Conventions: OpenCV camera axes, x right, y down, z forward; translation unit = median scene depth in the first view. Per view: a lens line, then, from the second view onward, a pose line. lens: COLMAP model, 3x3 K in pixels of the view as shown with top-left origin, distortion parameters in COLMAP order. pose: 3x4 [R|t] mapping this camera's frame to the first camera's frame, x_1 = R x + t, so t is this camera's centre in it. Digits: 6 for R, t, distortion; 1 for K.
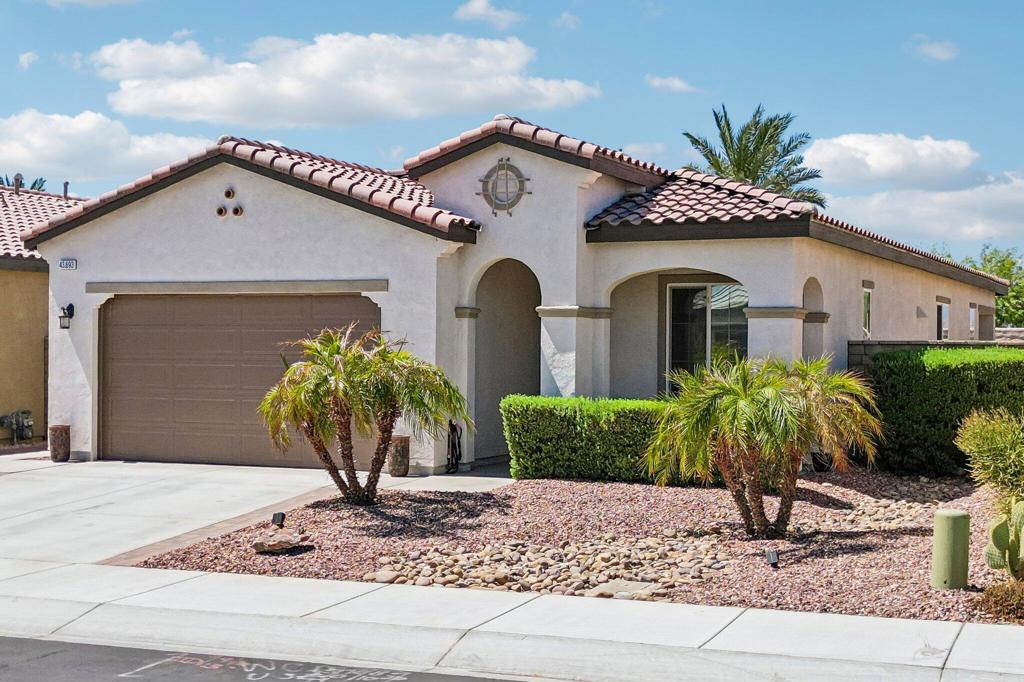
lens RADIAL K [[1455.1, 0, 512.0], [0, 1455.1, 341.0], [0, 0, 1]] dist [0.020570, -0.018225]
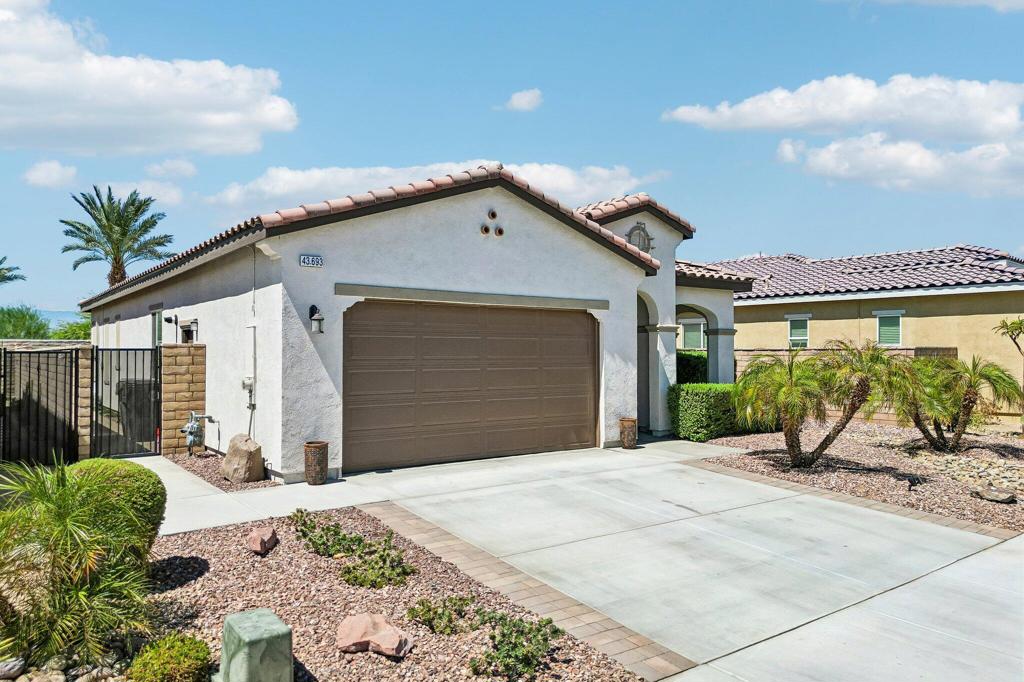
lens RADIAL K [[731.3, 0, 508.6], [0, 731.3, 344.4], [0, 0, 1]] dist [0.070942, -0.055867]
pose [[0.498730, 0.006268, 0.866735, -0.675418], [0.002014, 0.999963, -0.008390, 0.002524], [-0.866755, 0.005930, 0.498699, 0.713796]]
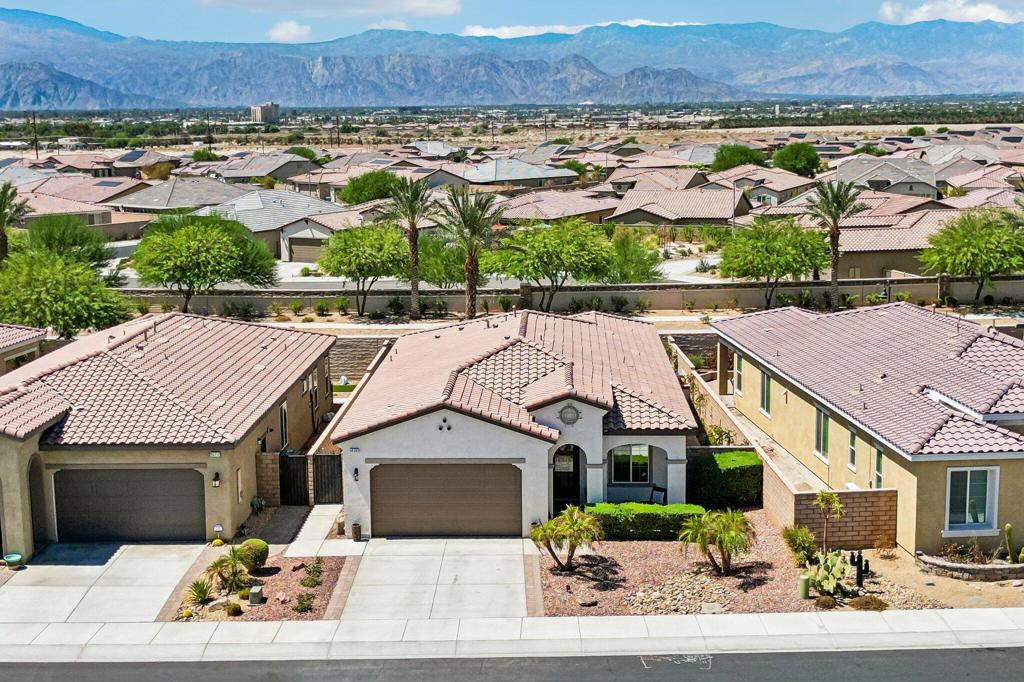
lens RADIAL K [[1455.1, 0, 512.0], [0, 1455.1, 341.0], [0, 0, 1]] dist [0.020570, -0.018225]
pose [[0.929527, -0.084194, 0.359013, -0.896077], [0.021305, 0.984221, 0.175655, -0.616731], [-0.368138, -0.155627, 0.916654, -1.079195]]
